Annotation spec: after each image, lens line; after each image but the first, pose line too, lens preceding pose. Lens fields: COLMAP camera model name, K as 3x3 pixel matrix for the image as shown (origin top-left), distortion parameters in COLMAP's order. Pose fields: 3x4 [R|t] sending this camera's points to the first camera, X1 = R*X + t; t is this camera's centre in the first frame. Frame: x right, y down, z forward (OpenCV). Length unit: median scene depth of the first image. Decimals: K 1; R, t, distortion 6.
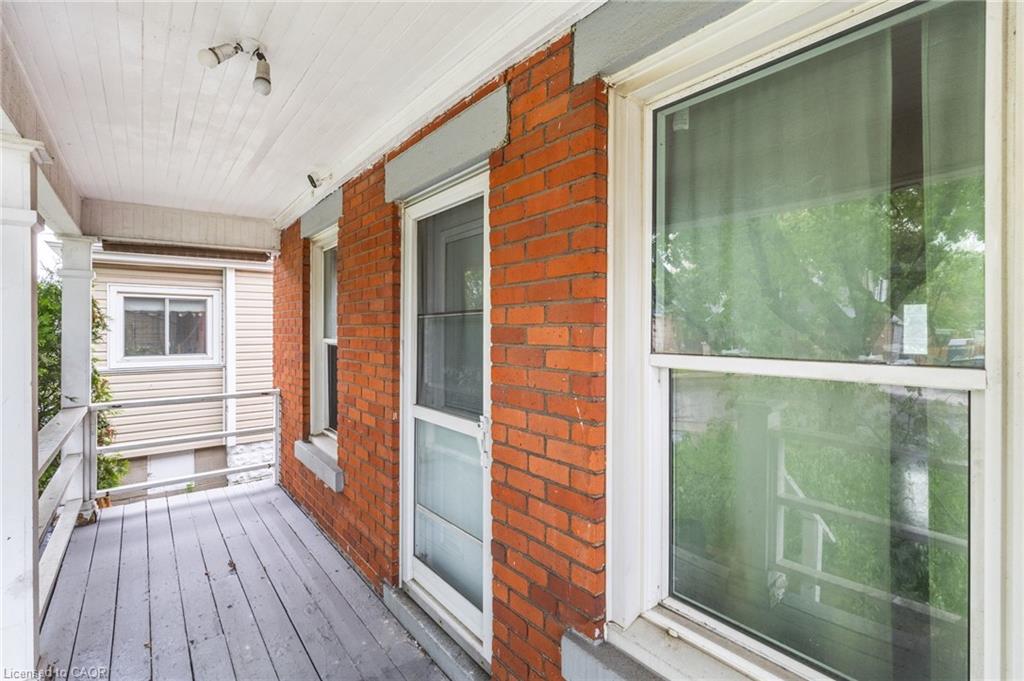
lens RADIAL K [[488.0, 0, 510.1], [0, 488.0, 327.7], [0, 0, 1]] dist [-0.000243, 0.000078]
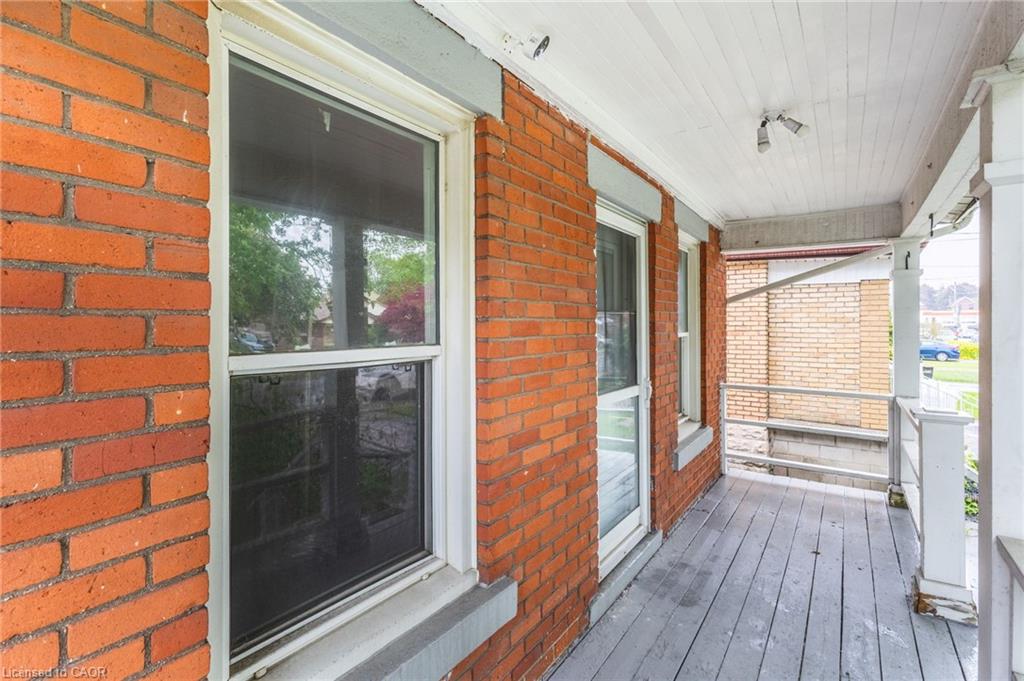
lens RADIAL K [[488.0, 0, 510.1], [0, 488.0, 327.7], [0, 0, 1]] dist [-0.000243, 0.000078]
pose [[-0.309698, -0.000573, 0.950835, -1.095950], [0.001996, 0.999997, 0.001252, 0.008043], [-0.950833, 0.002286, -0.309696, 1.454289]]
